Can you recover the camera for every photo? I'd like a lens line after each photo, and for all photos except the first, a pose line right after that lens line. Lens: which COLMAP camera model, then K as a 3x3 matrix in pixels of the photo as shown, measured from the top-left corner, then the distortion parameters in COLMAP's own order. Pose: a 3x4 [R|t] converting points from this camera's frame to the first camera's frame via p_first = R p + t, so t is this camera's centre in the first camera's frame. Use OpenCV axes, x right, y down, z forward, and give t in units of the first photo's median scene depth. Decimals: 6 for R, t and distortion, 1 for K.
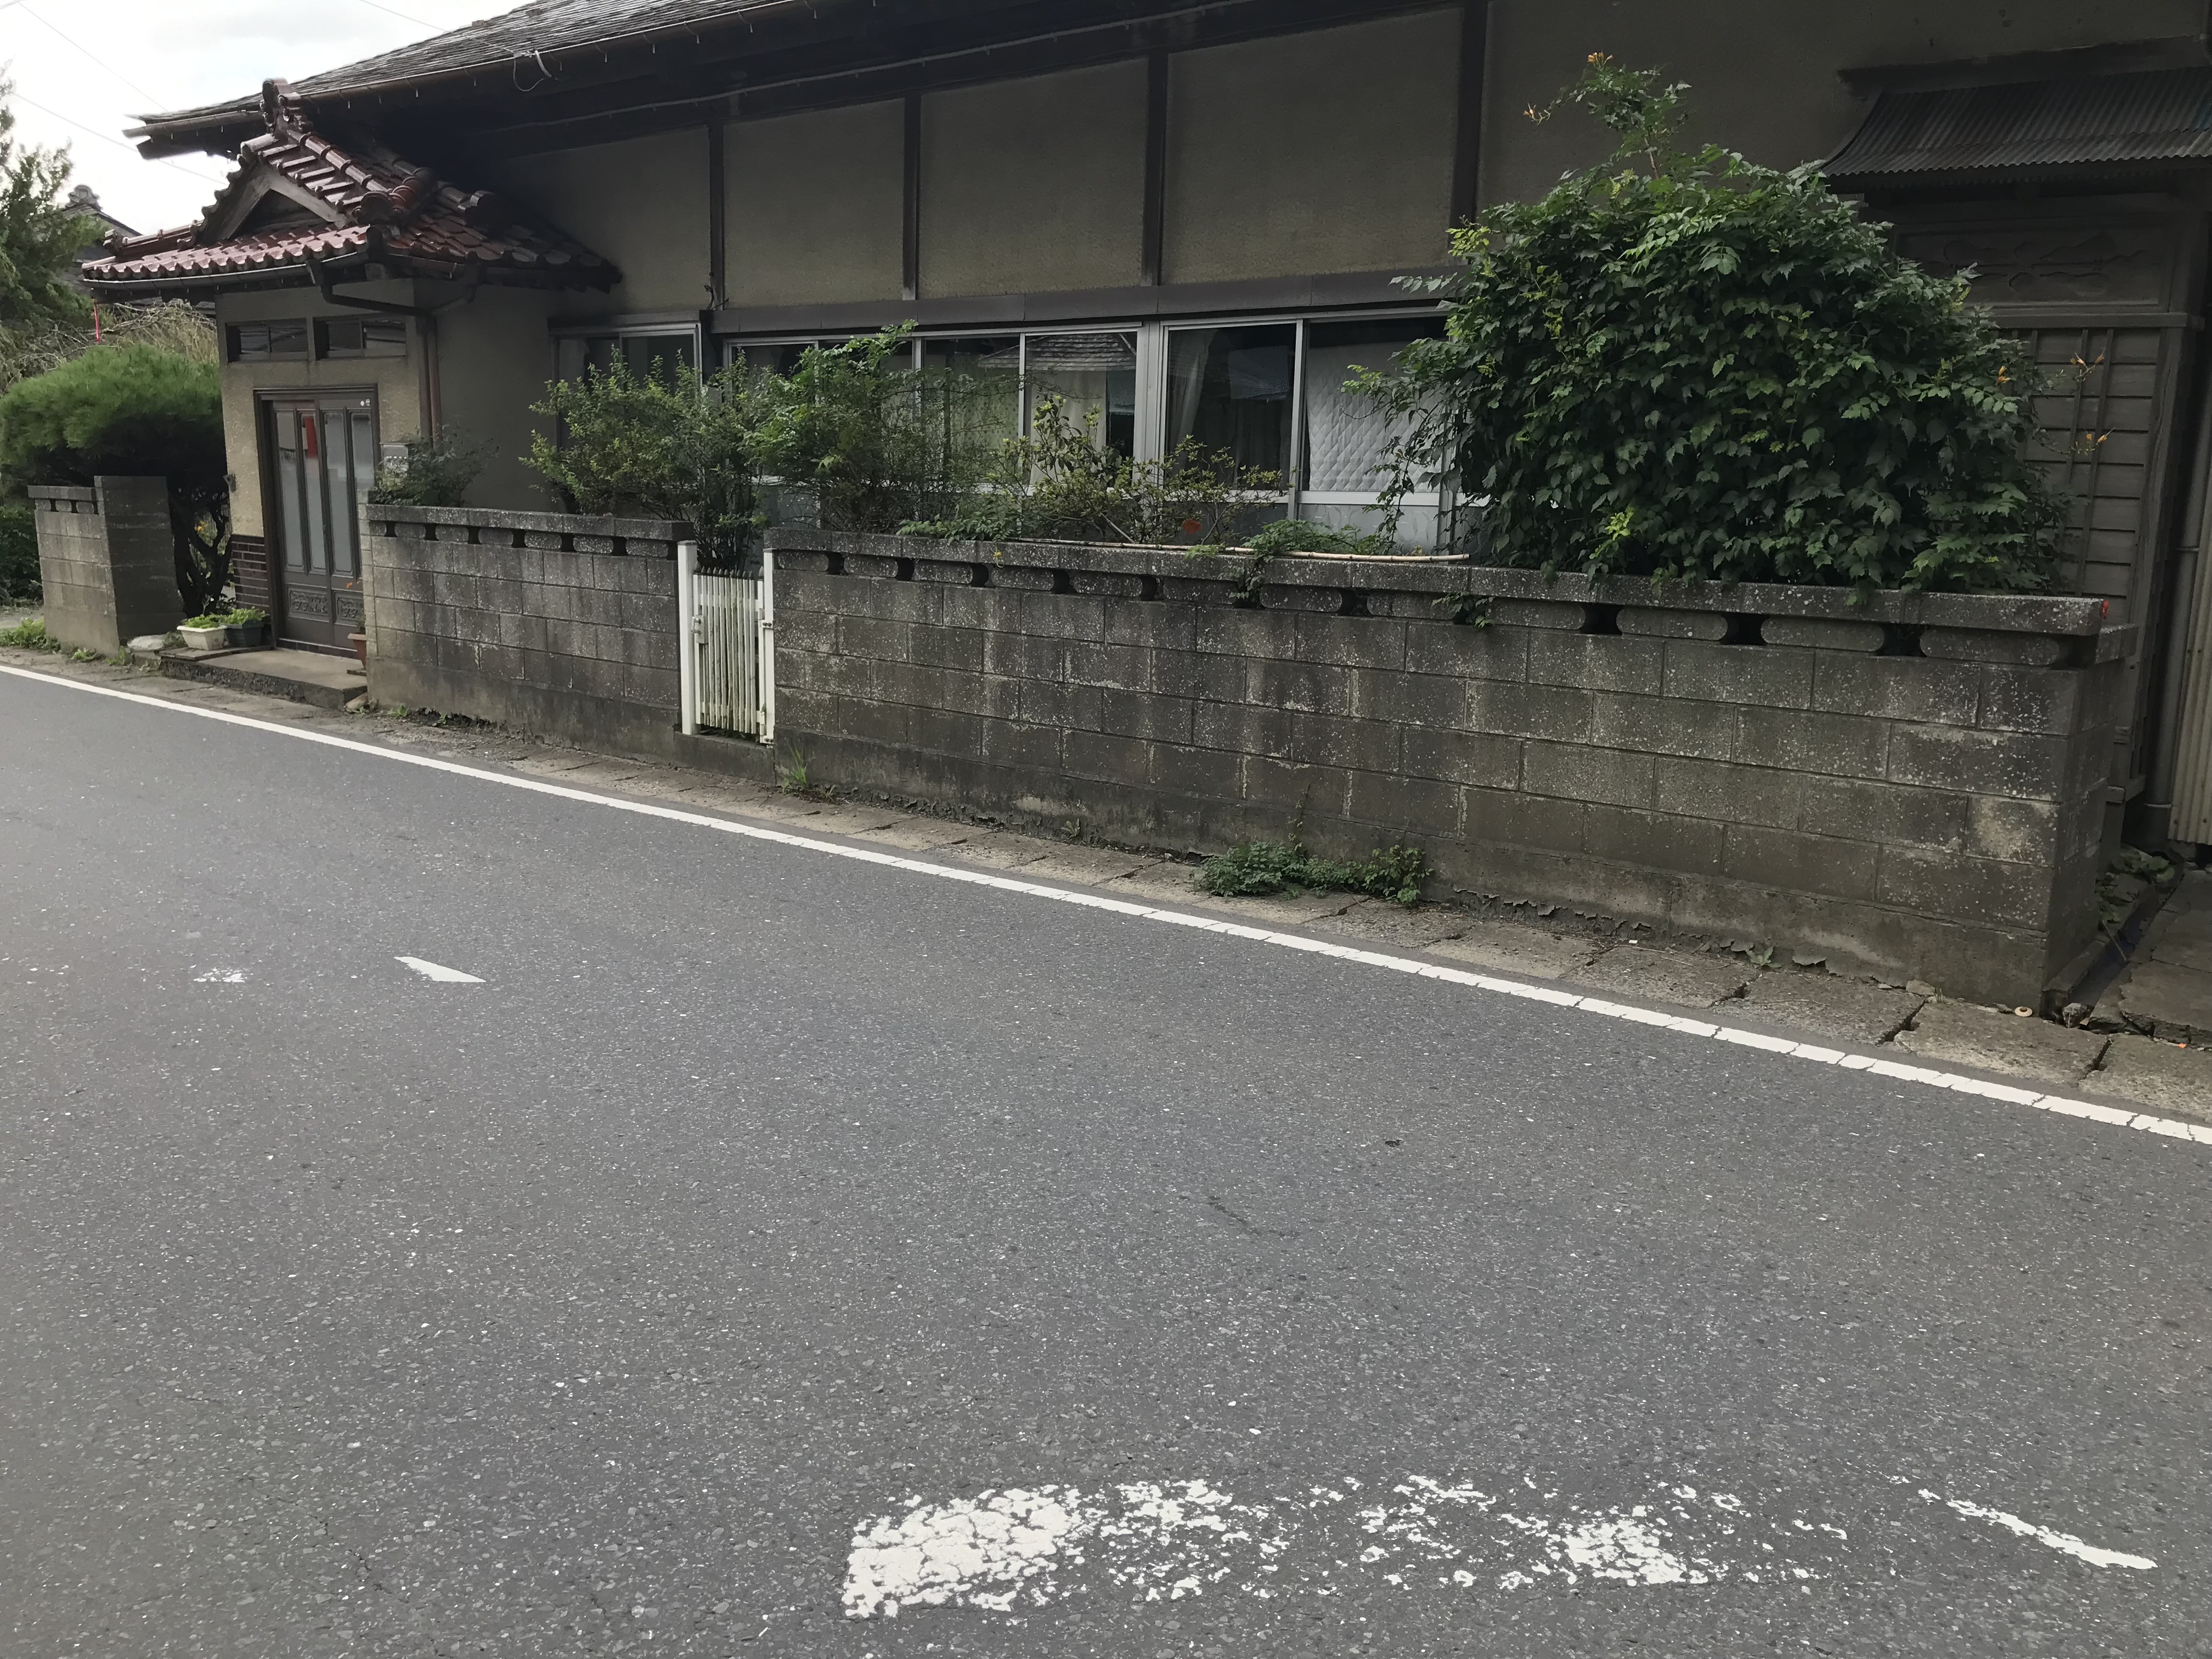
lens RADIAL K [[1811.9, 0, 1092.2], [0, 1811.9, 831.1], [0, 0, 1]] dist [0.066548, -0.083837]
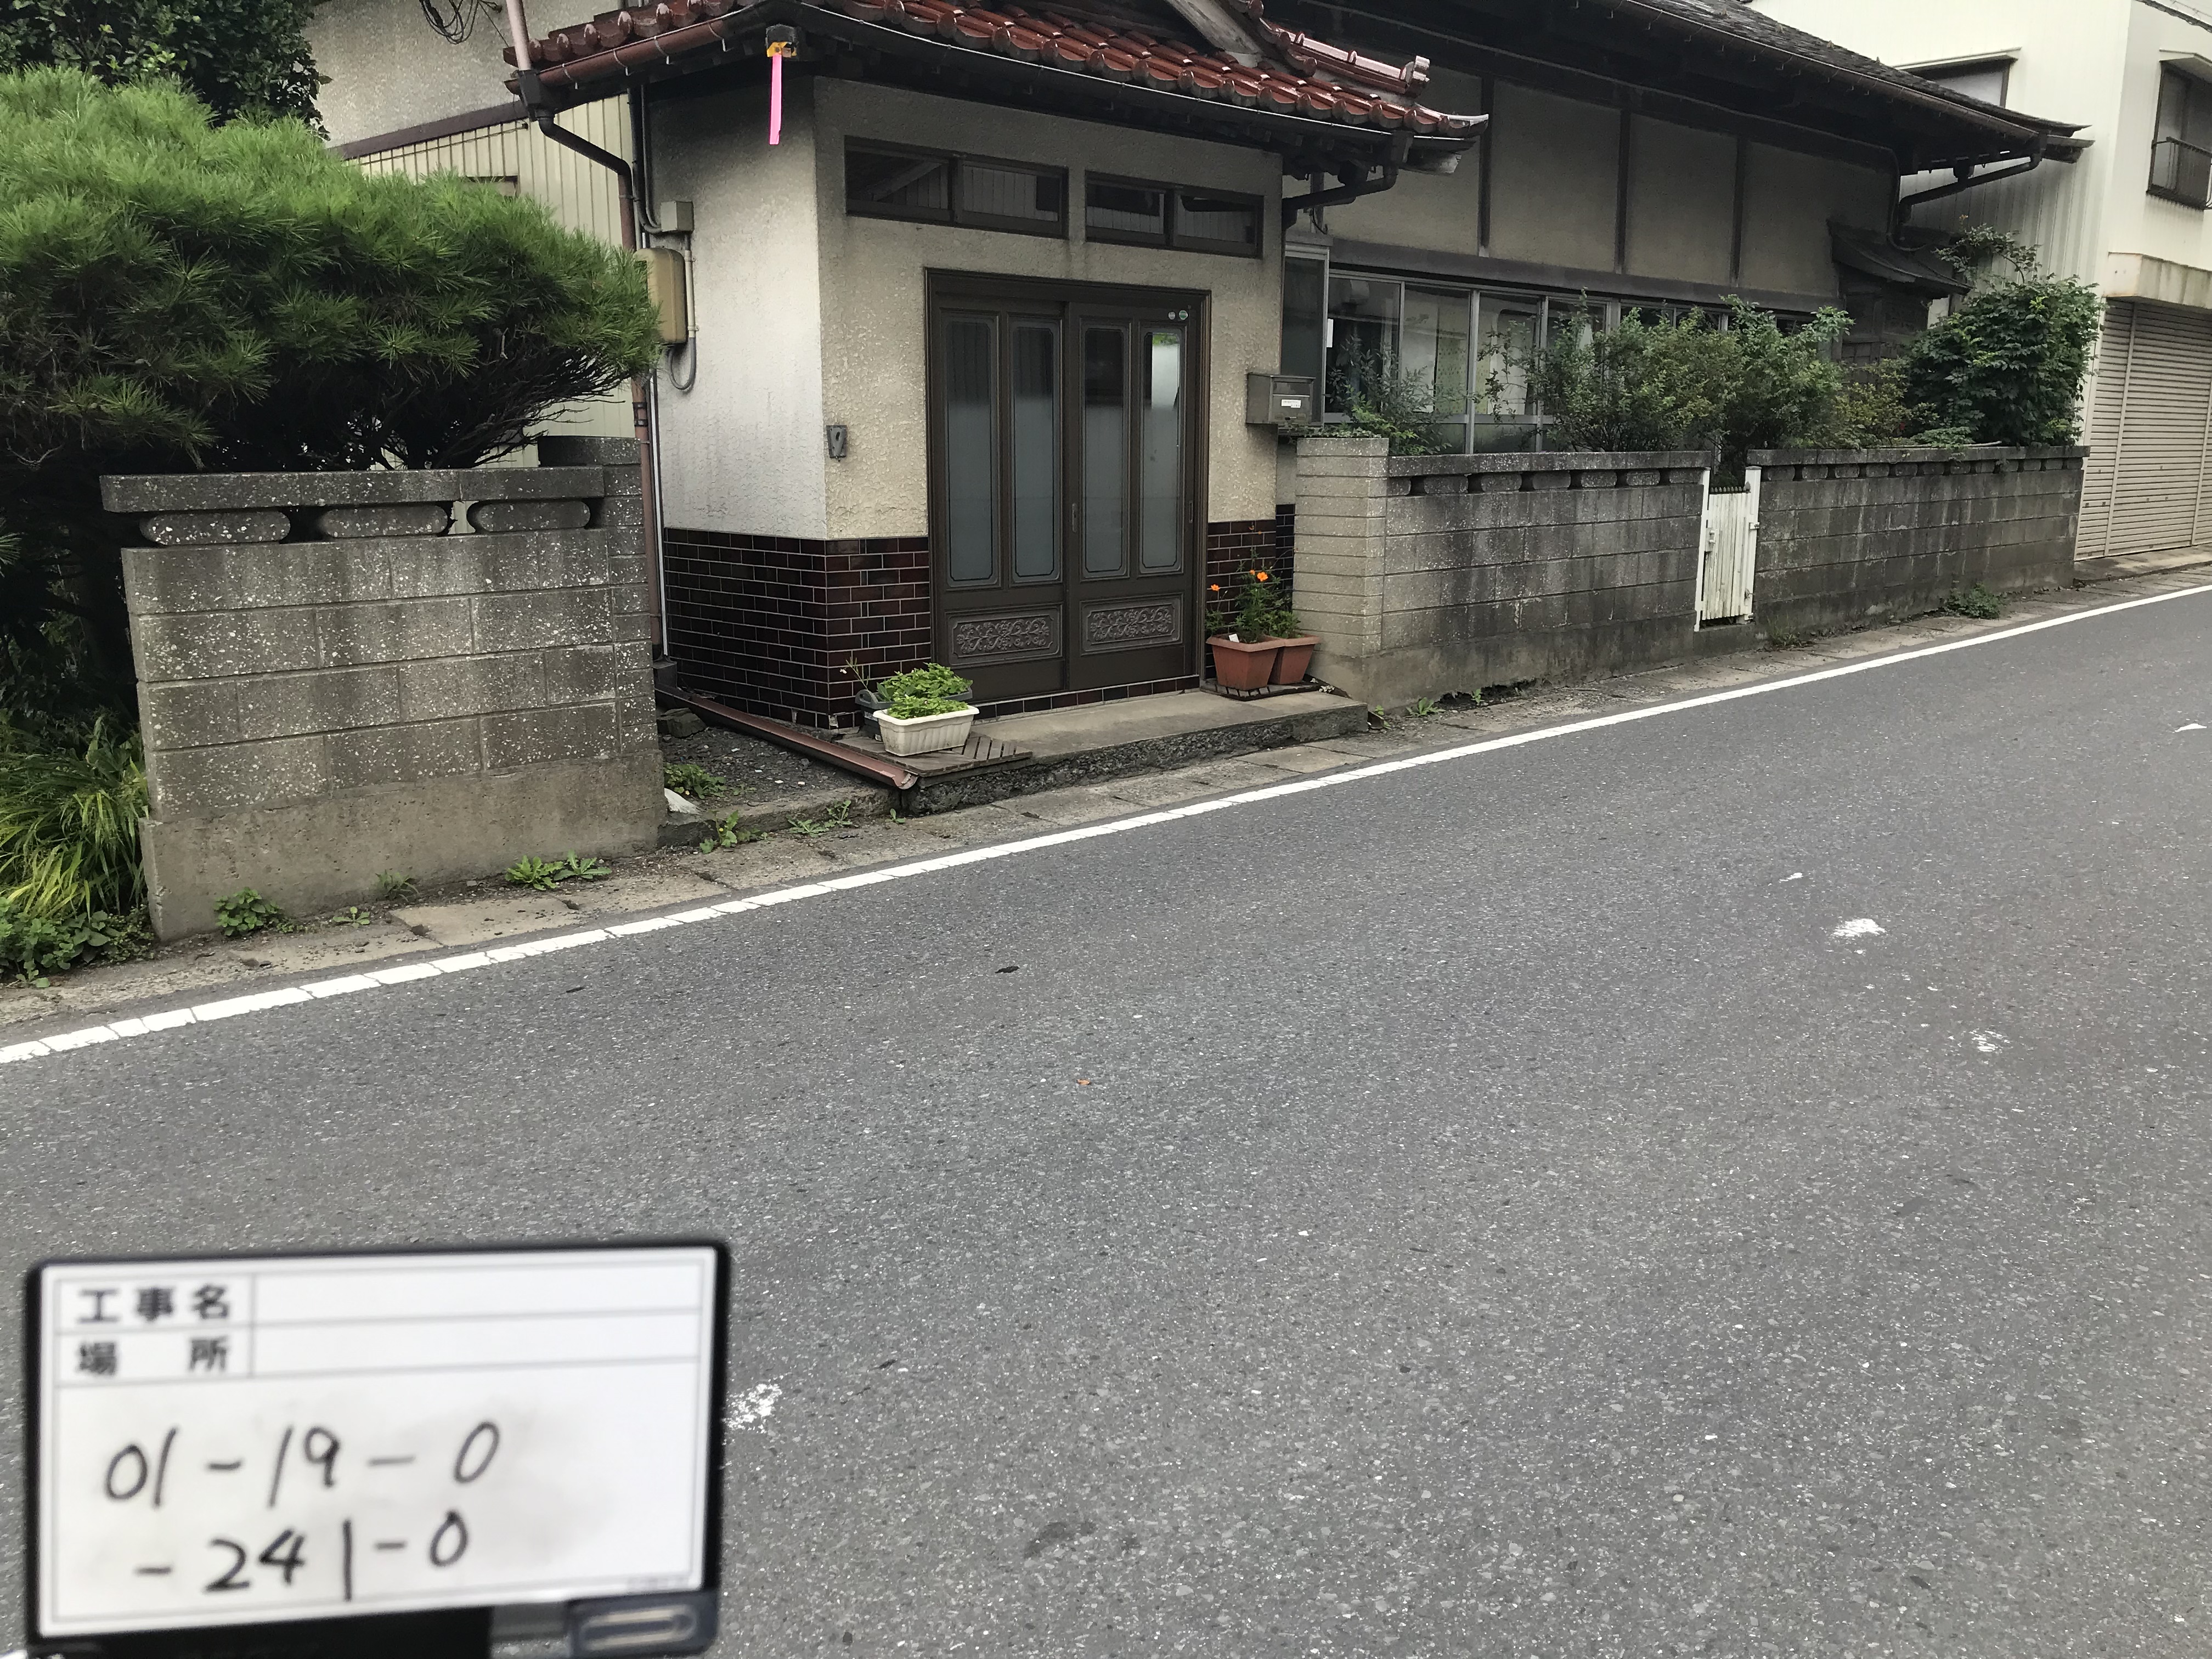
lens RADIAL K [[1811.9, 0, 1092.2], [0, 1811.9, 831.1], [0, 0, 1]] dist [0.066548, -0.083837]
pose [[0.078545, -0.233983, 0.969063, -1.326030], [0.192028, 0.957413, 0.215606, -0.240619], [-0.978241, 0.169152, 0.120131, 1.168845]]
